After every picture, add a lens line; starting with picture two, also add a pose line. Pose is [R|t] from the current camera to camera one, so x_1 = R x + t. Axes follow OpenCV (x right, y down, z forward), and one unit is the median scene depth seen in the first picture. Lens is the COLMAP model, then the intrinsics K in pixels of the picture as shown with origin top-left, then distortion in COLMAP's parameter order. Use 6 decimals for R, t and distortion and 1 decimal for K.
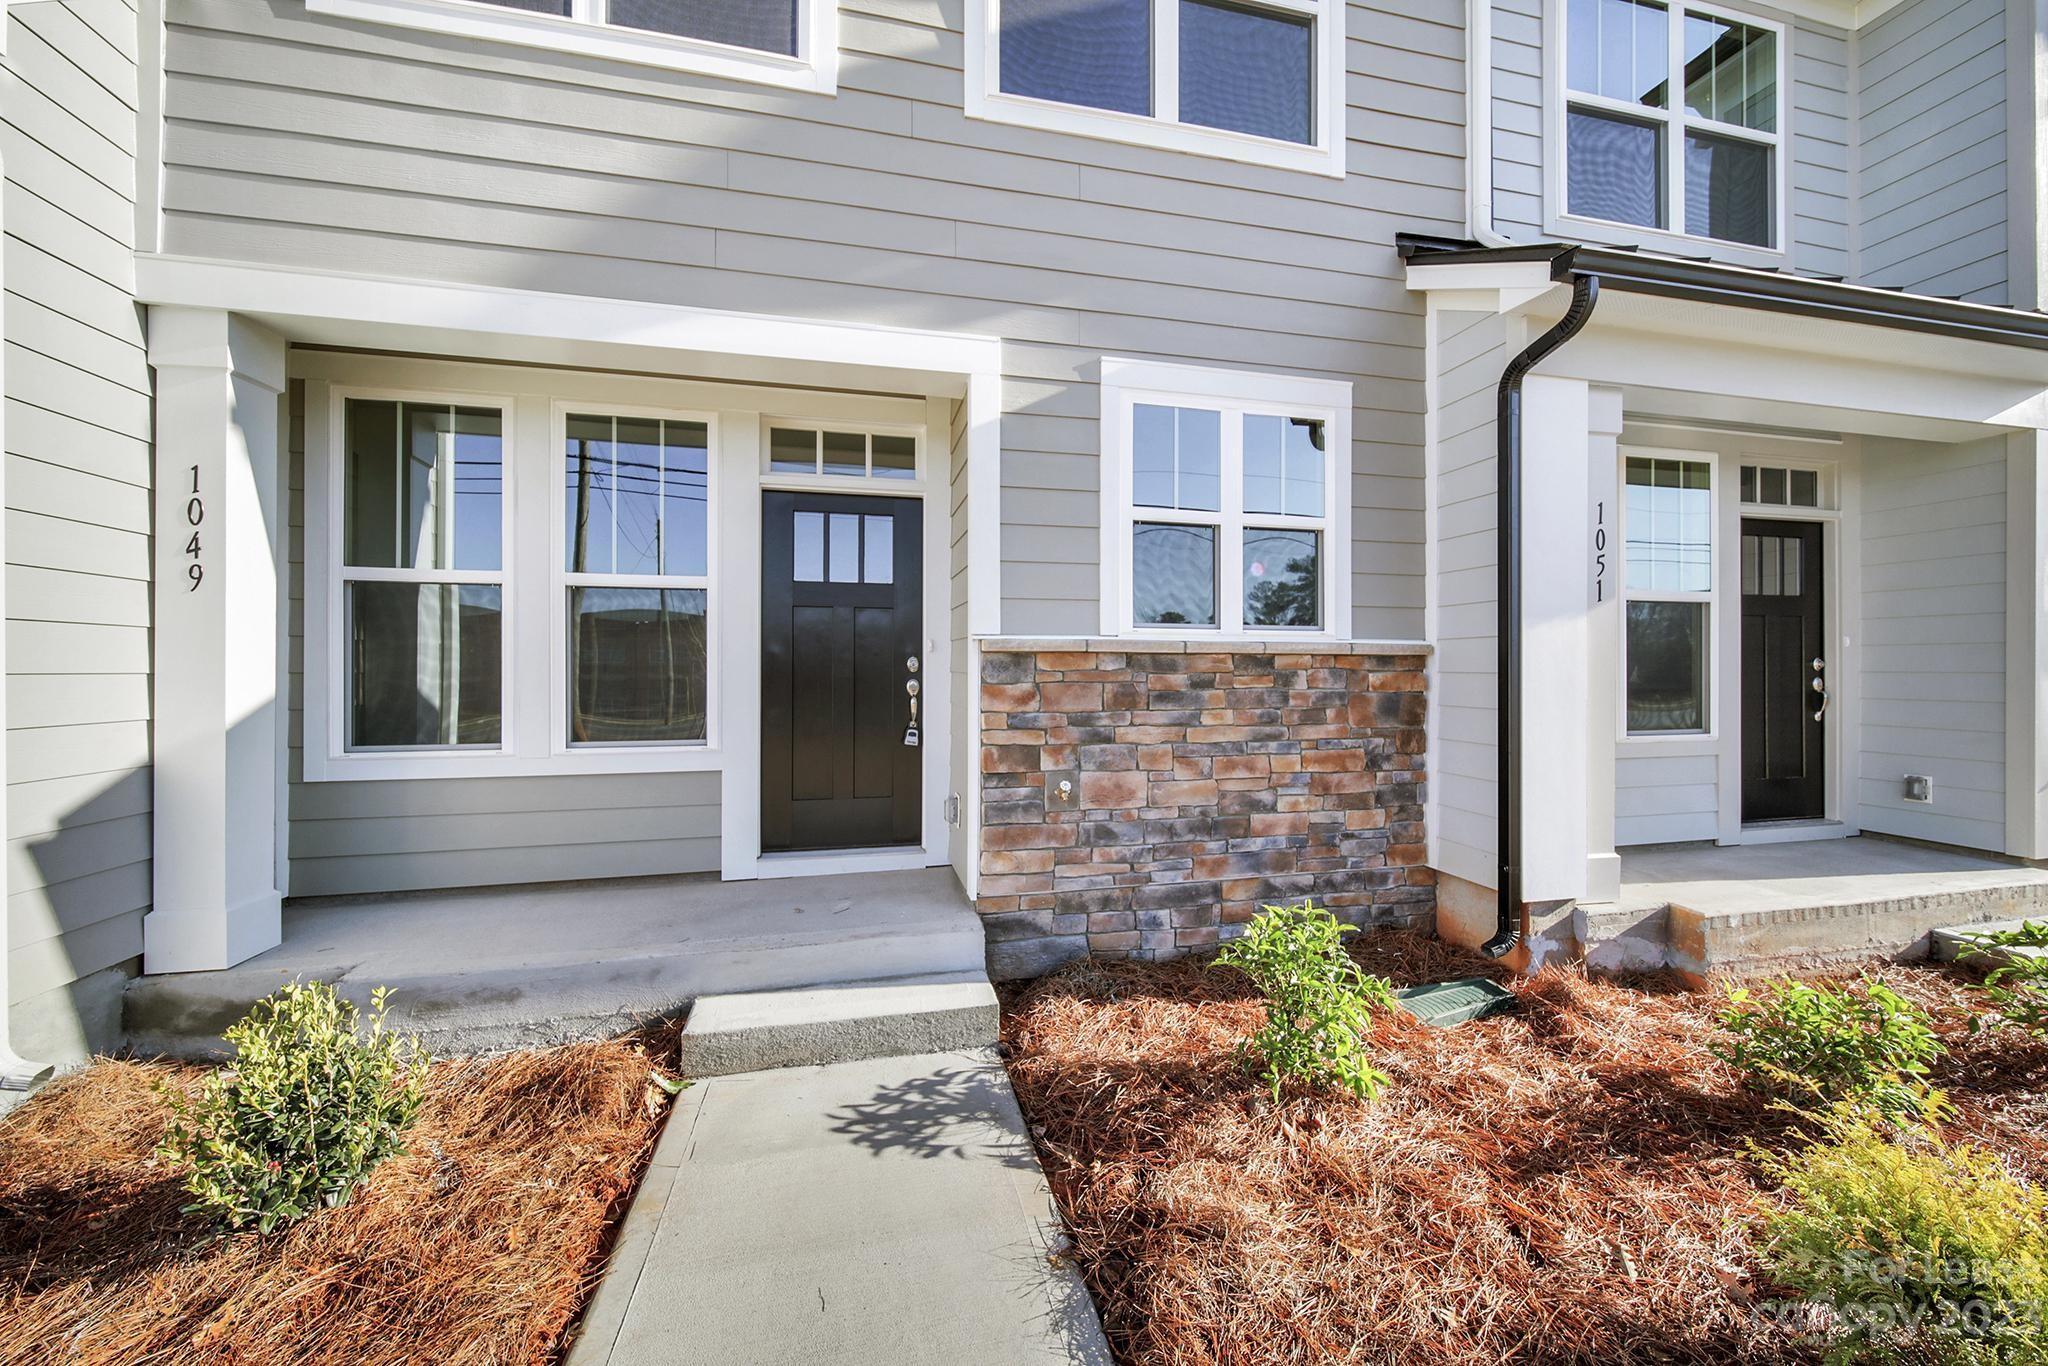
lens RADIAL K [[747.5, 0, 1010.5], [0, 747.5, 660.0], [0, 0, 1]] dist [-0.000341, -0.000307]
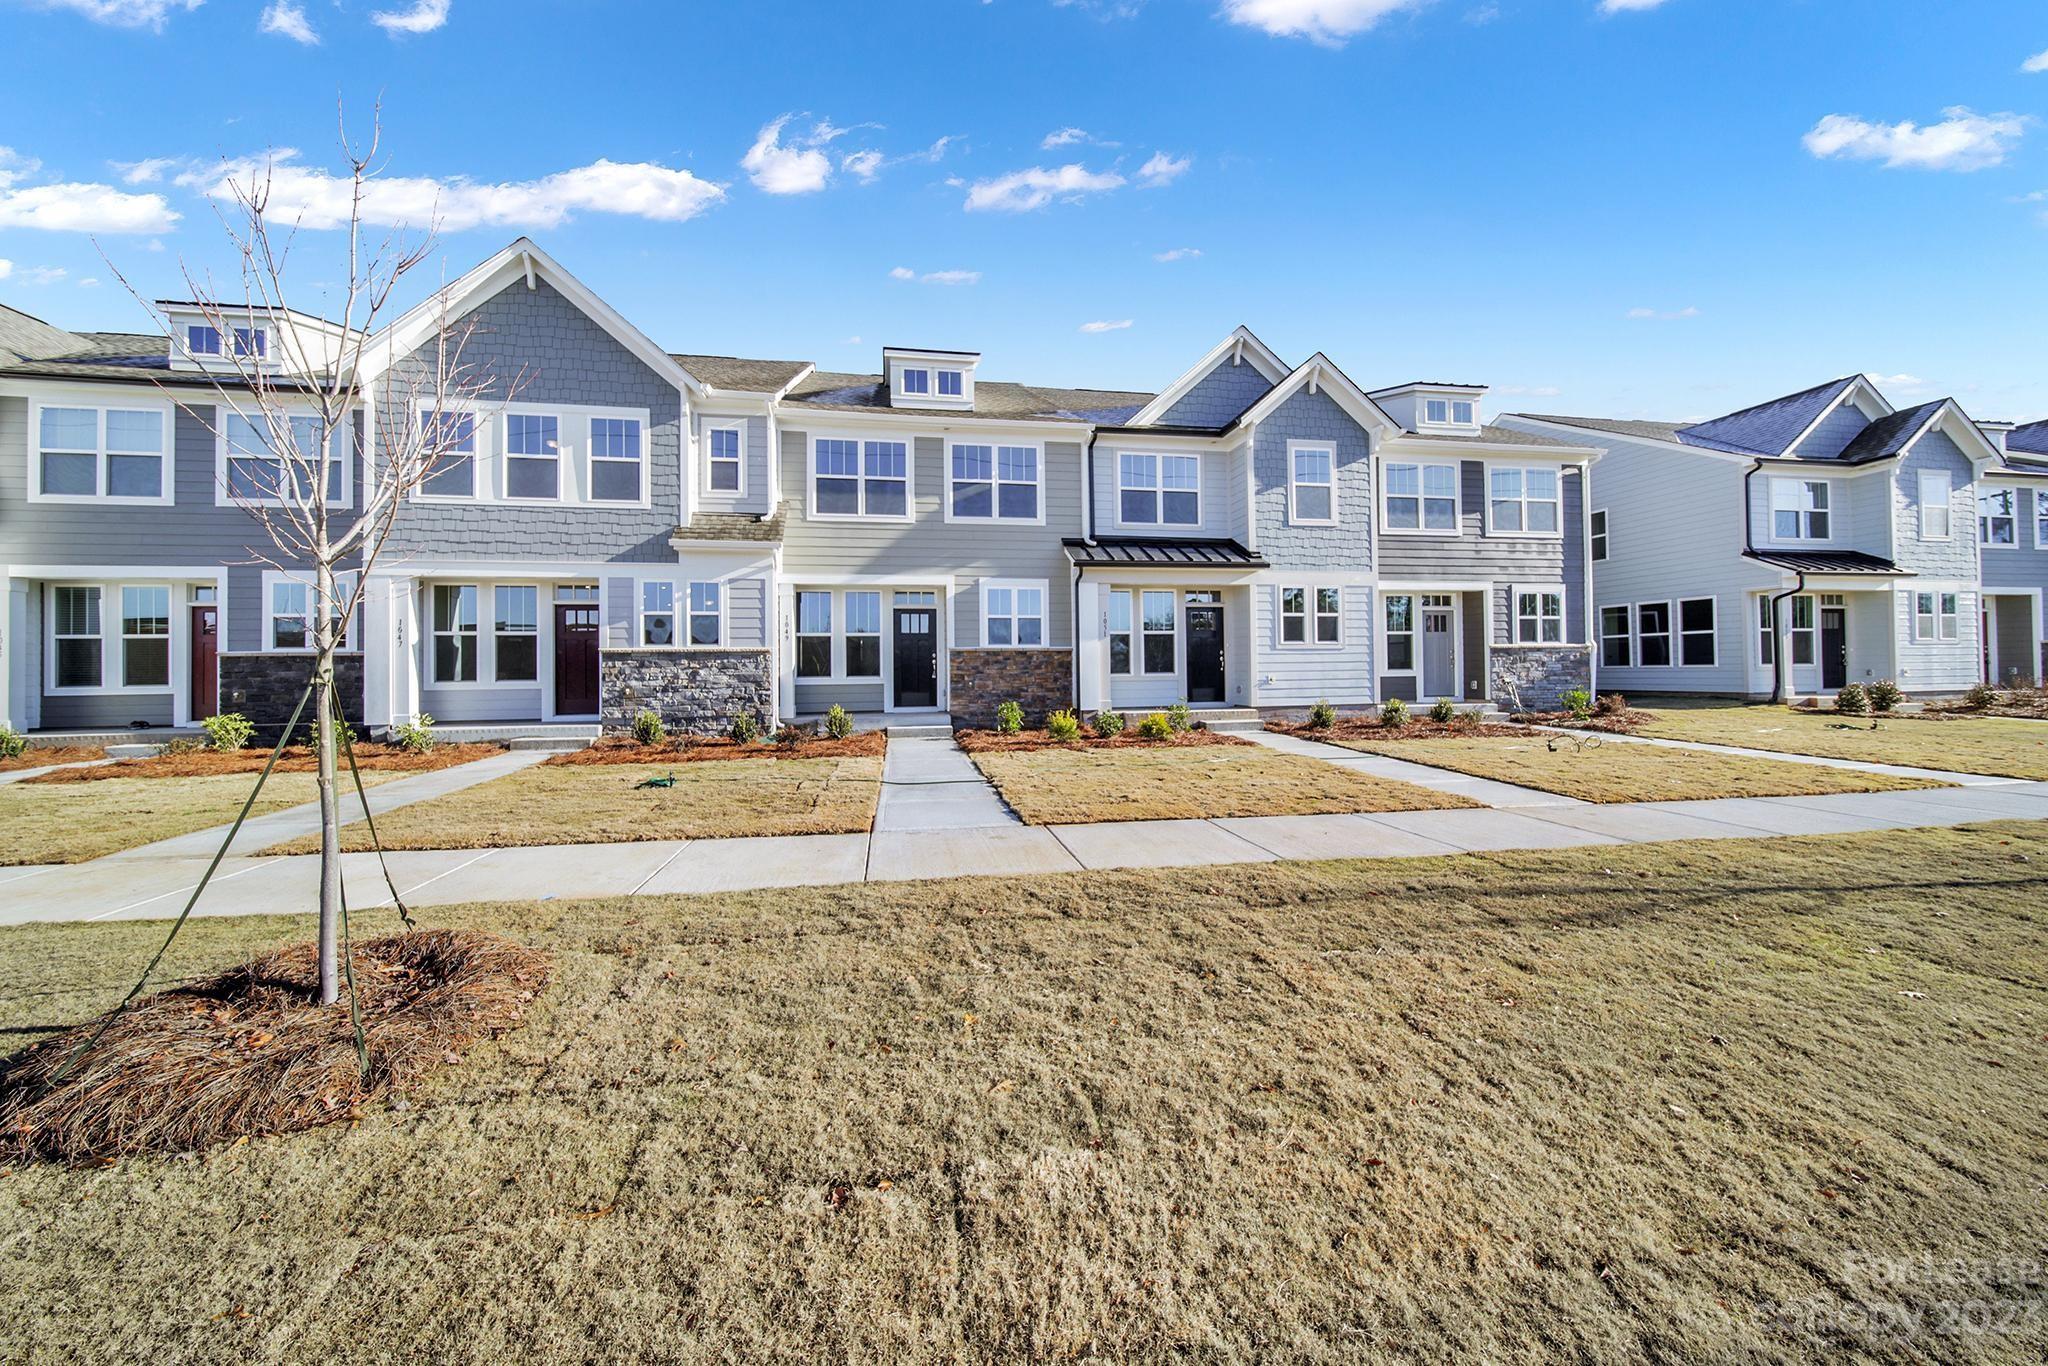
lens RADIAL K [[747.5, 0, 1010.5], [0, 747.5, 660.0], [0, 0, 1]] dist [-0.000341, -0.000307]
pose [[0.999027, -0.010524, -0.042833, 0.440961], [0.010737, 0.999931, 0.004762, 0.018816], [0.042780, -0.005217, 0.999071, -2.916427]]
